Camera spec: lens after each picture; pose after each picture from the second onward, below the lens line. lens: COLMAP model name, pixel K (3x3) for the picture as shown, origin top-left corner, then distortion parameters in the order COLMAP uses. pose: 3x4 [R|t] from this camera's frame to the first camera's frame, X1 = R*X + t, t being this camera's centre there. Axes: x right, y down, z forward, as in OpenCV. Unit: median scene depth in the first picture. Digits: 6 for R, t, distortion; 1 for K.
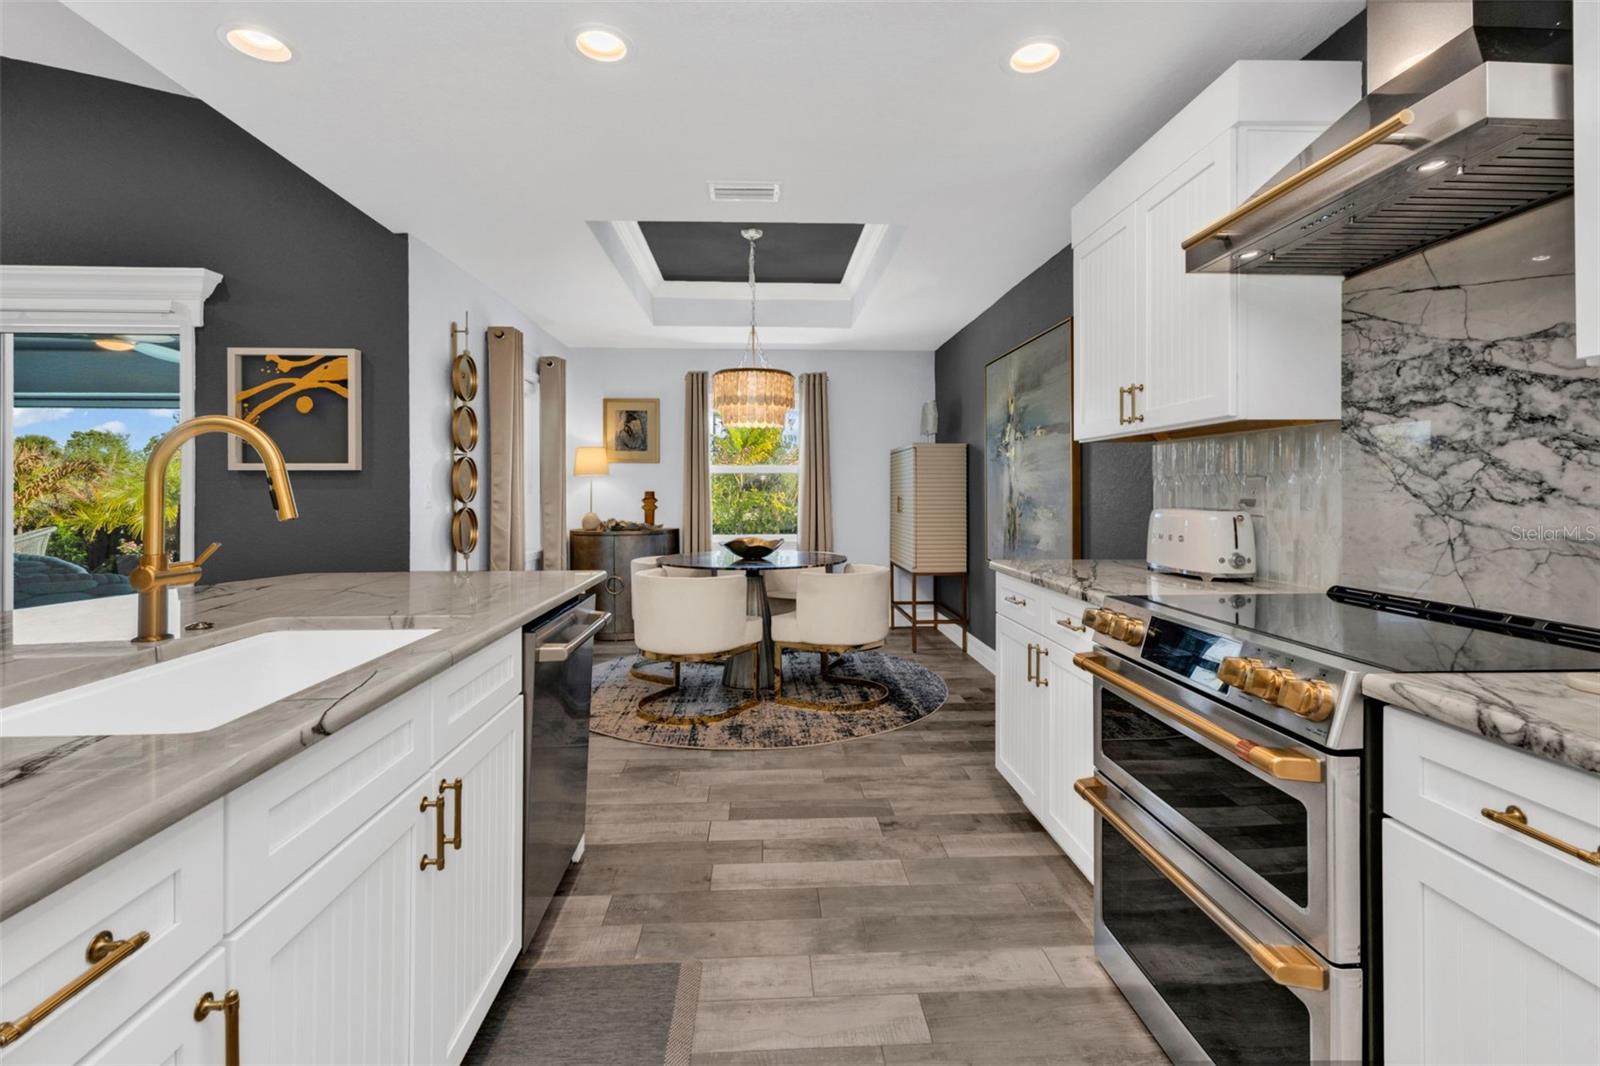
lens RADIAL K [[707.0, 0, 804.2], [0, 707.0, 490.8], [0, 0, 1]] dist [0.010561, -0.001676]
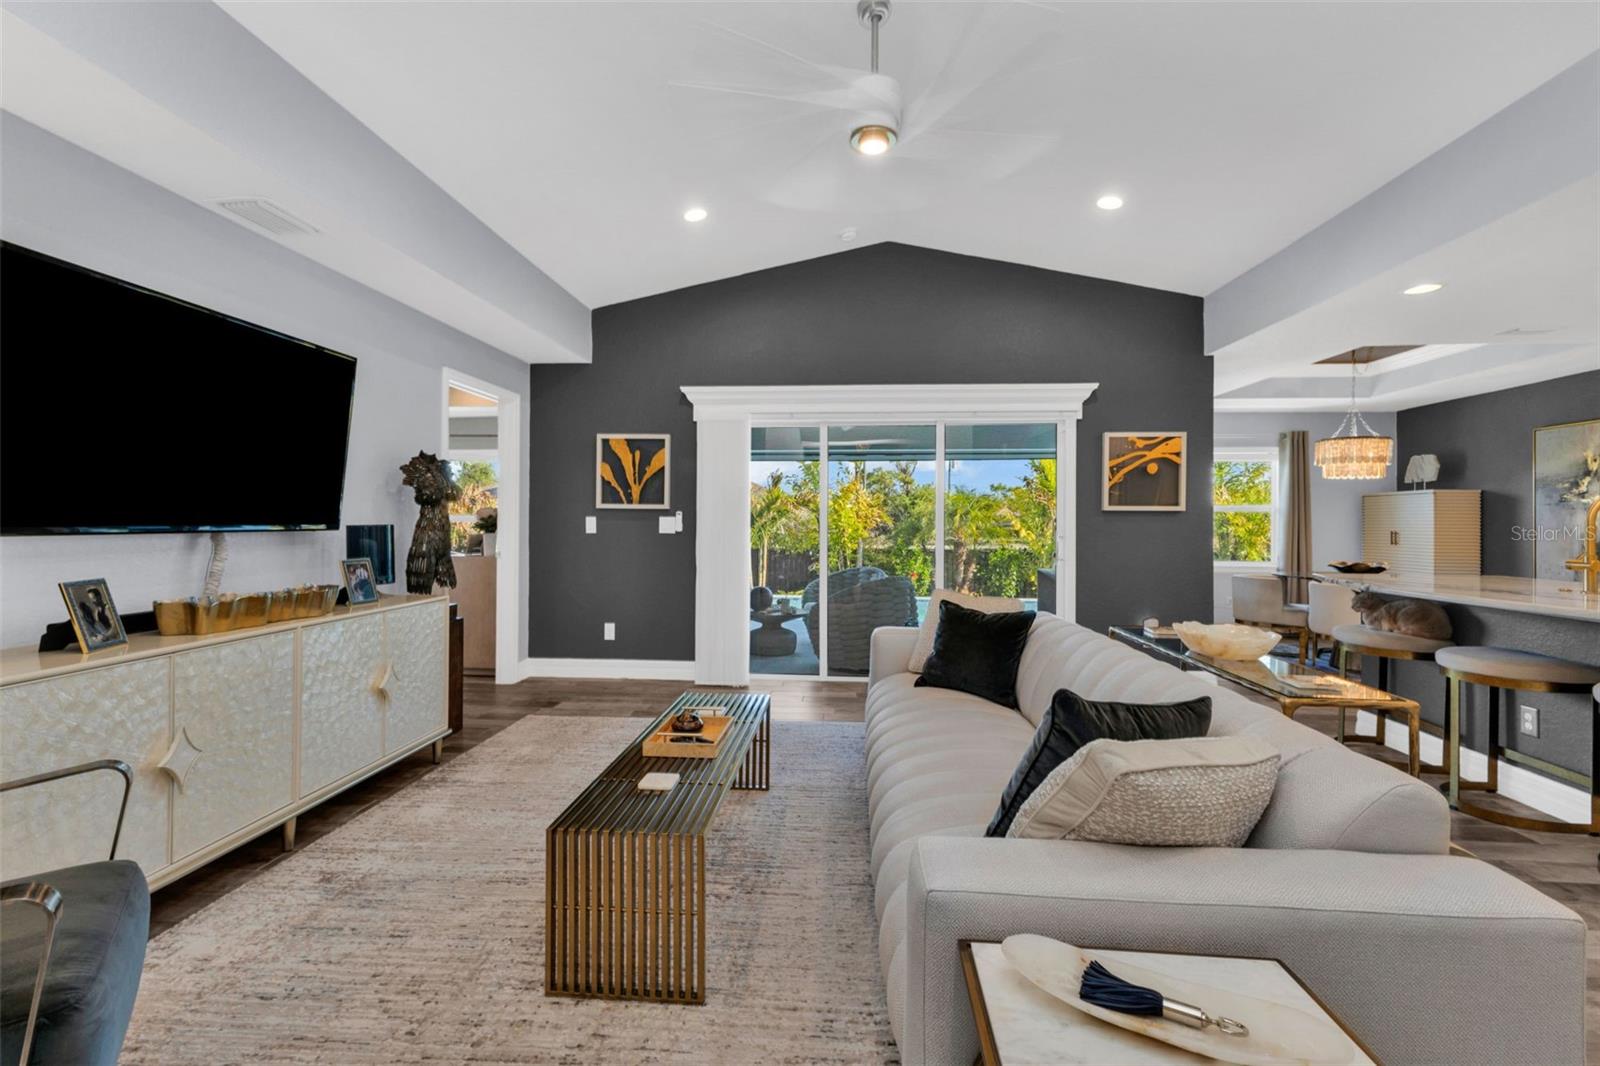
lens RADIAL K [[707.0, 0, 796.3], [0, 707.0, 520.4], [0, 0, 1]] dist [0.010561, -0.001676]
pose [[0.990555, 0.010928, -0.136681, -1.267780], [-0.011329, 0.999933, -0.002158, 0.005158], [0.136648, 0.003686, 0.990613, -0.650148]]
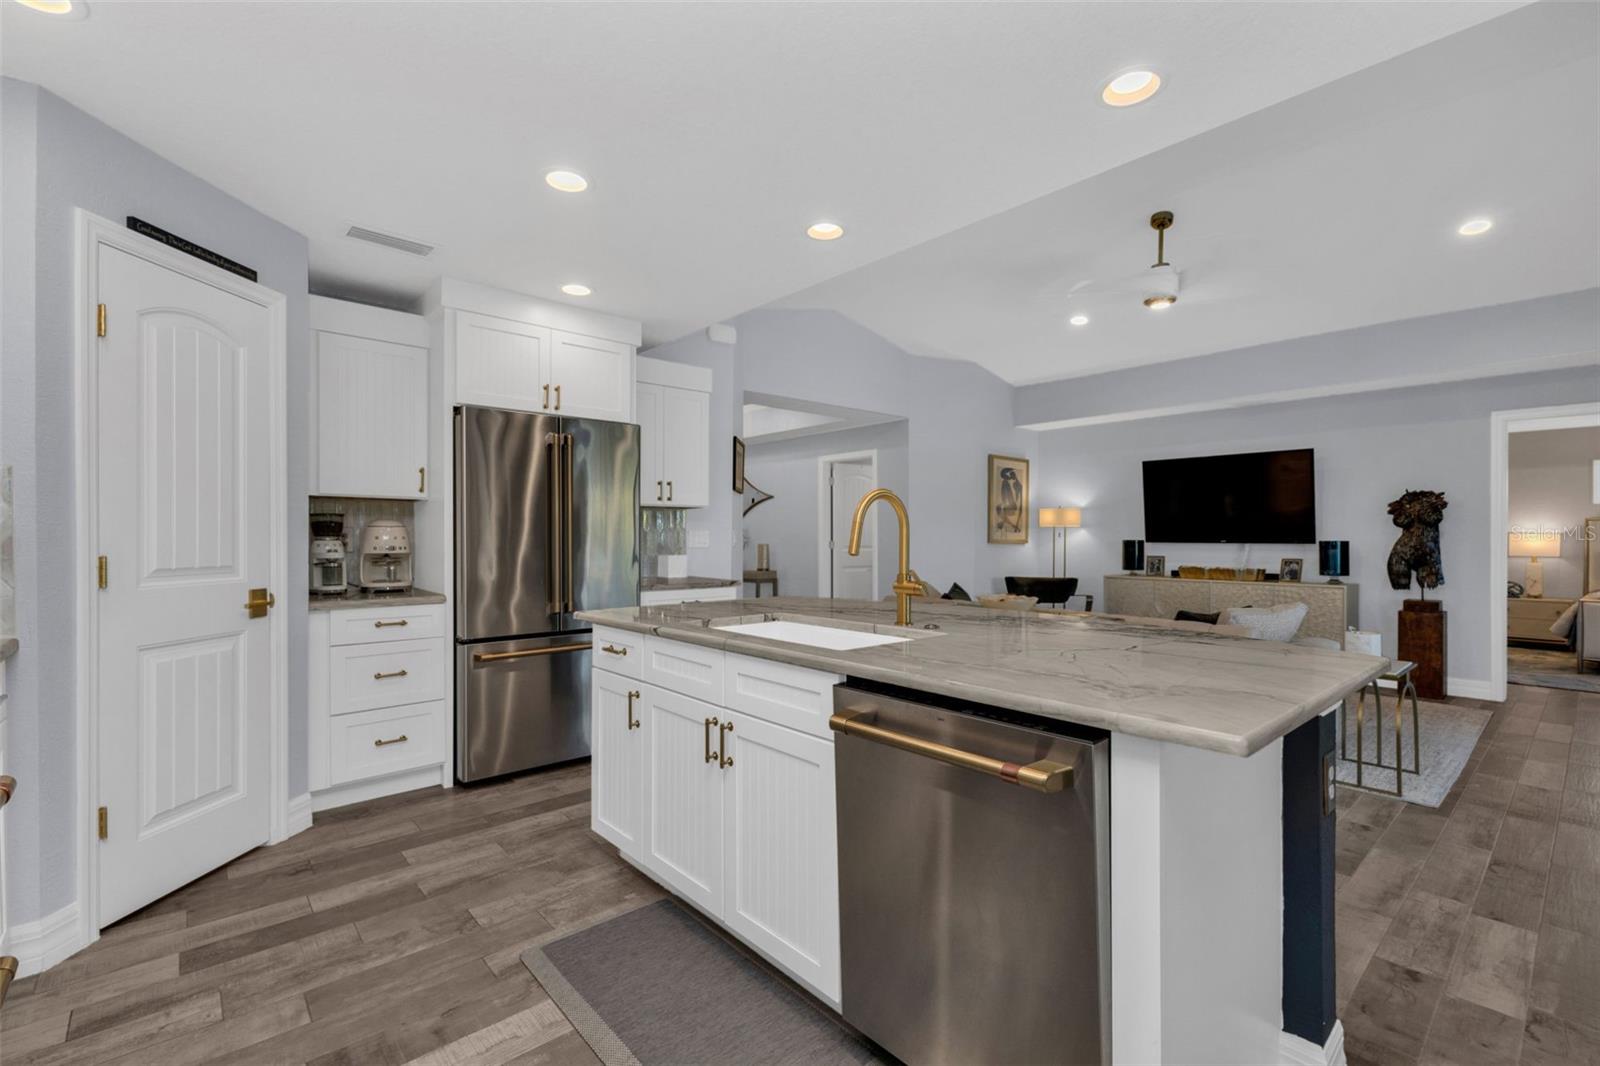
lens RADIAL K [[707.0, 0, 806.2], [0, 707.0, 538.7], [0, 0, 1]] dist [0.010561, -0.001676]
pose [[-0.784103, 0.004967, -0.620610, 0.124973], [0.001308, 0.999979, 0.006351, -0.001737], [0.620629, 0.004168, -0.784093, 0.883782]]
